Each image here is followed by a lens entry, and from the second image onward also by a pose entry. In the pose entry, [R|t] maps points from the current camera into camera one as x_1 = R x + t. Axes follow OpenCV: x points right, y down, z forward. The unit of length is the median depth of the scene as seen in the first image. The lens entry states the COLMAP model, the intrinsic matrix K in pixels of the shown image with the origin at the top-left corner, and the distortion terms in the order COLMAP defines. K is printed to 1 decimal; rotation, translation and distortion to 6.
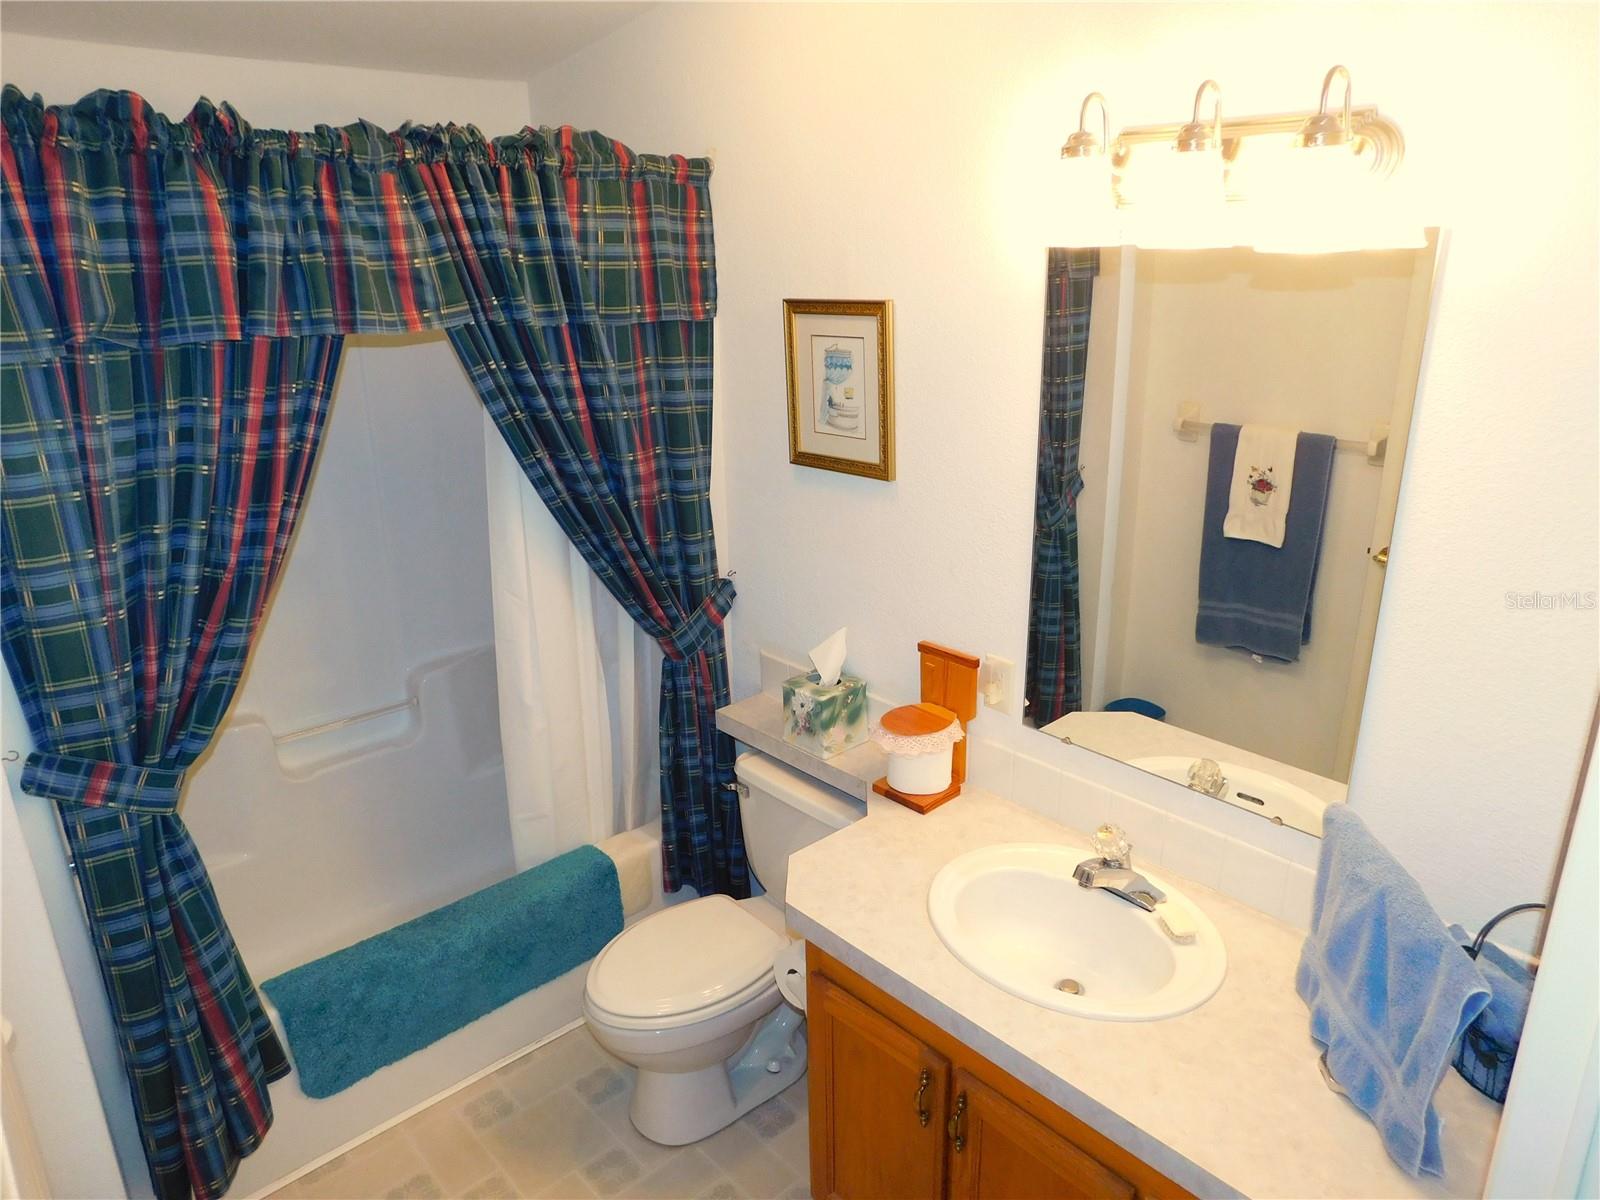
lens RADIAL K [[1099.9, 0, 800.0], [0, 1099.9, 600.0], [0, 0, 1]] dist [-0.056241, 0.071126]
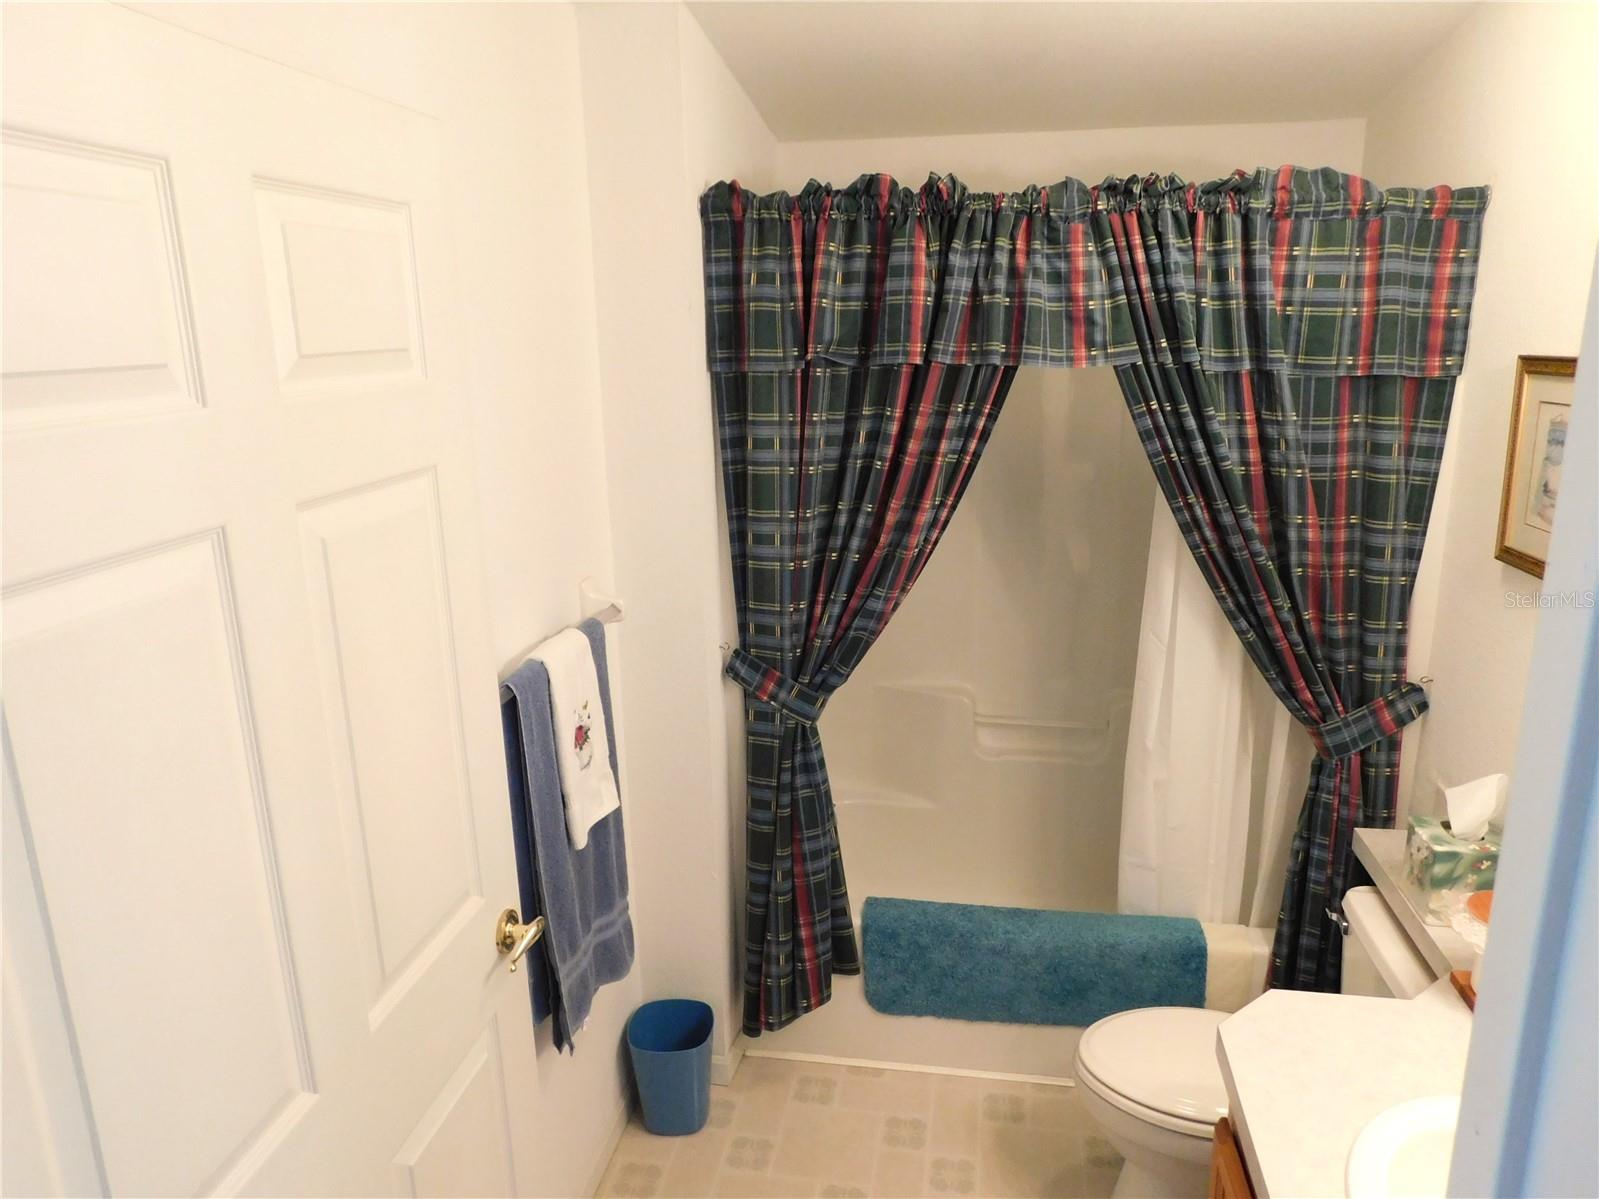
lens RADIAL K [[1132.7, 0, 799.5], [0, 1132.7, 599.5], [0, 0, 1]] dist [-0.040419, 0.049605]
pose [[0.604106, 0.204843, -0.770127, 0.380493], [-0.244716, 0.967390, 0.065351, -0.029126], [0.758400, 0.148983, 0.634535, 0.115248]]
